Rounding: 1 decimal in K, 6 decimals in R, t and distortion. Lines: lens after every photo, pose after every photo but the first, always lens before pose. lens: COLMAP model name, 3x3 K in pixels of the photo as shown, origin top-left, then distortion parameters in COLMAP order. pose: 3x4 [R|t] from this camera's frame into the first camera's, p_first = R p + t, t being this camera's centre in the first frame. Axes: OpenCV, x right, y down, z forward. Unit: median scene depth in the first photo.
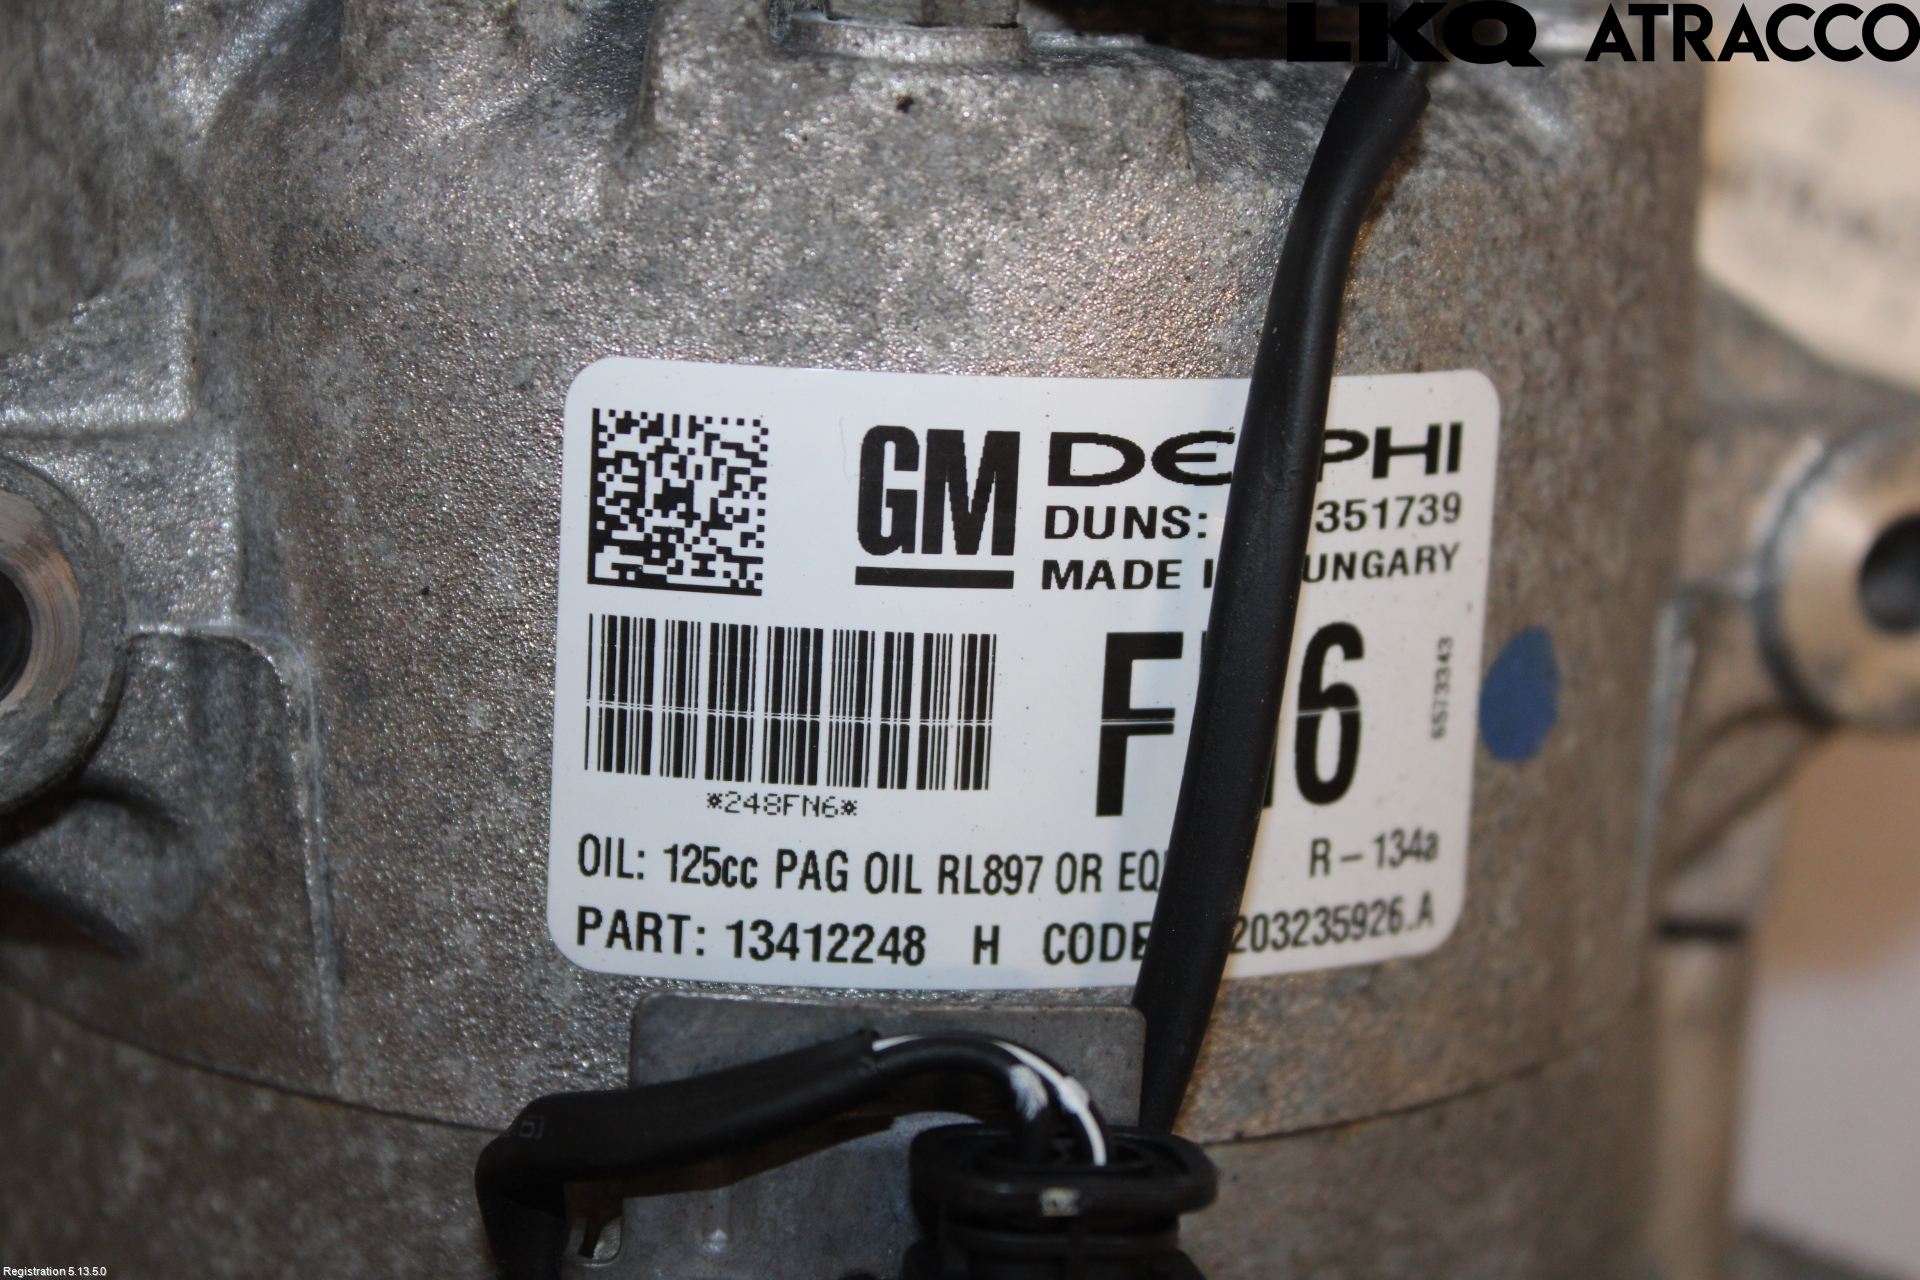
lens RADIAL K [[4519.8, 0, 959.3], [0, 4519.8, 641.5], [0, 0, 1]] dist [-0.007319, 0.000000]
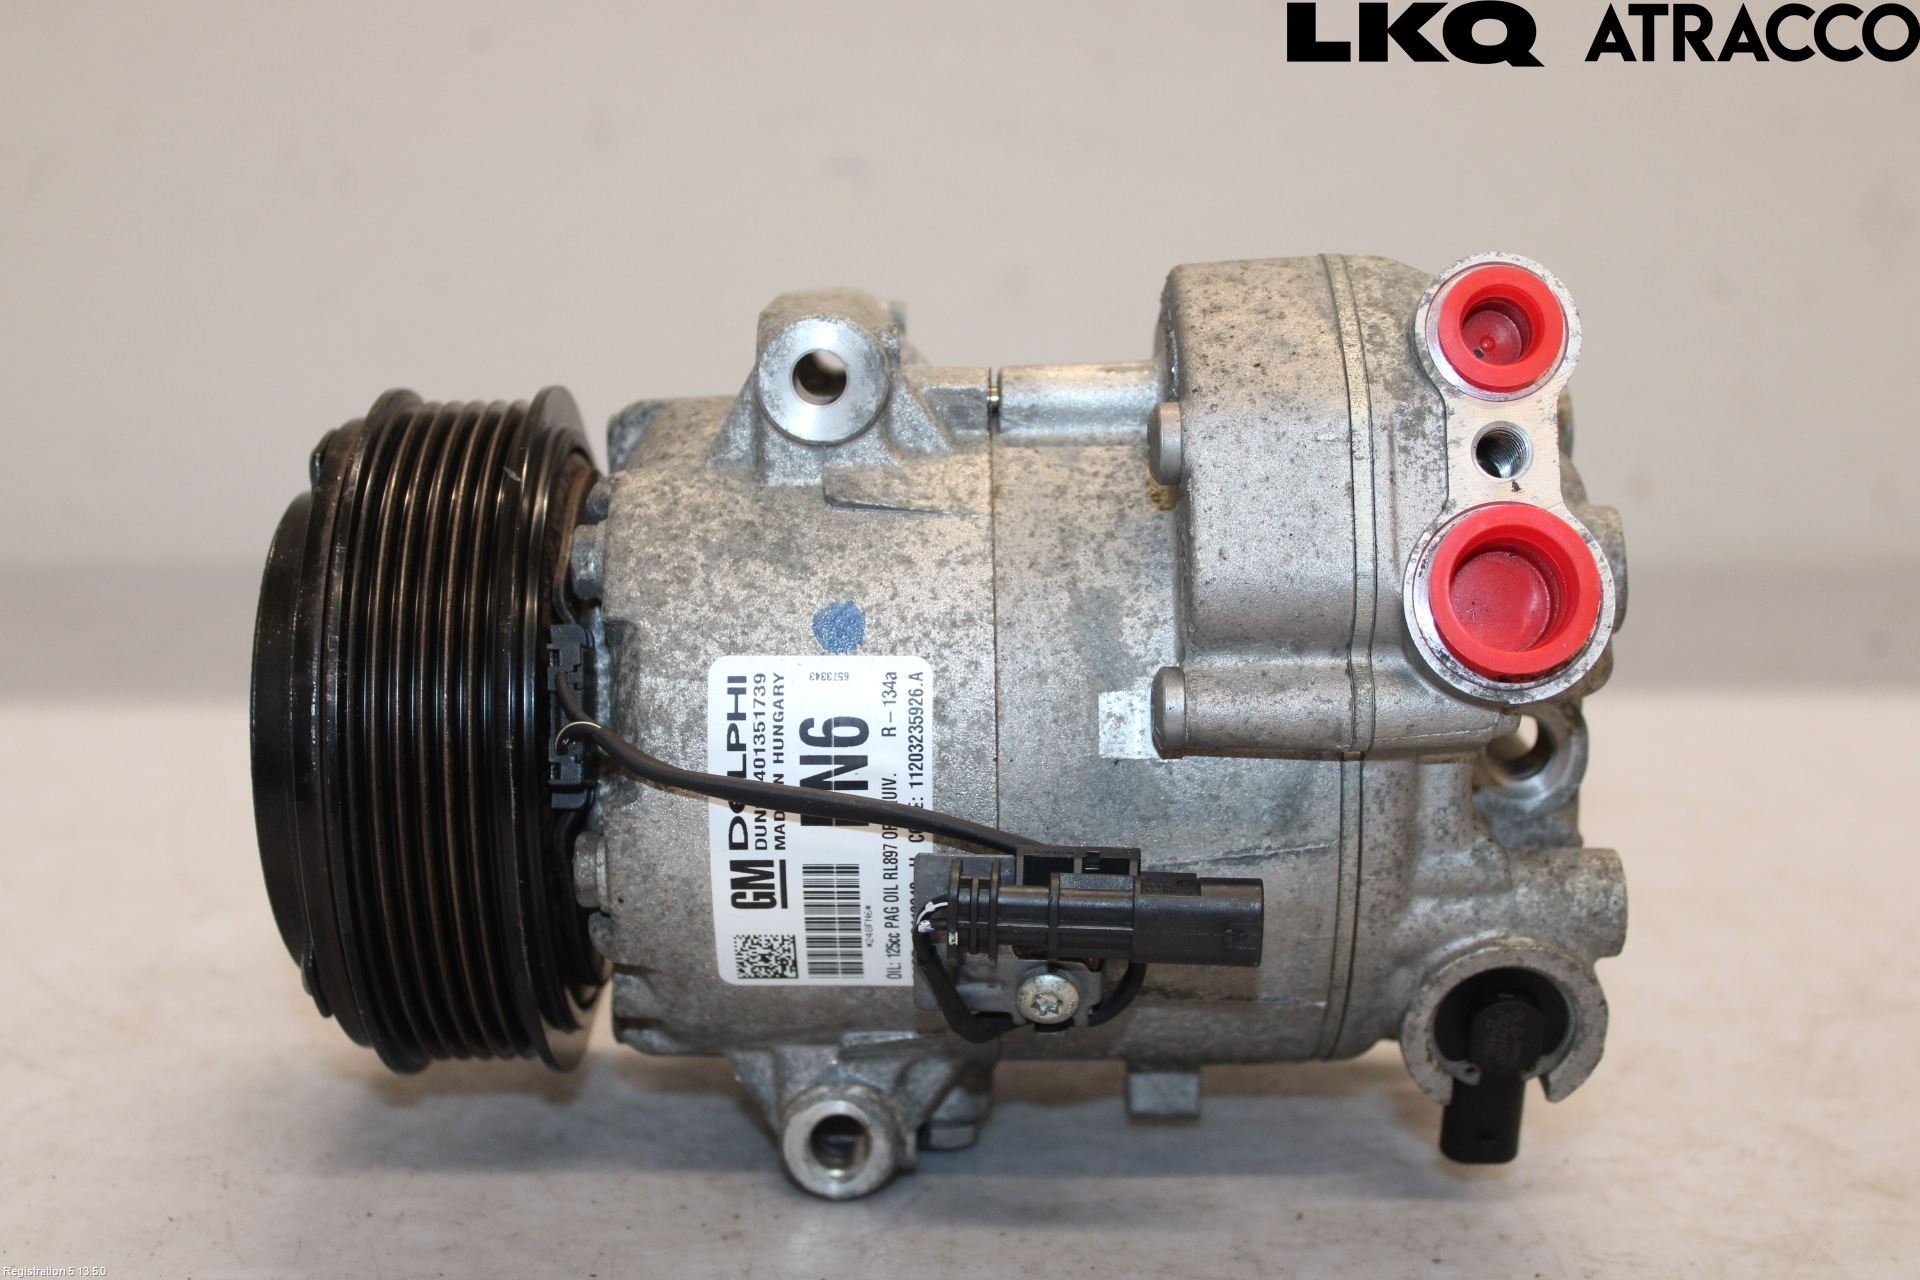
lens RADIAL K [[2968.2, 0, 958.5], [0, 2968.2, 639.7], [0, 0, 1]] dist [-0.013233, 0.000000]
pose [[-0.083872, -0.819848, -0.566405, 1.164842], [0.965138, 0.074595, -0.250888, 0.547095], [0.247941, -0.567701, 0.785010, -0.349703]]
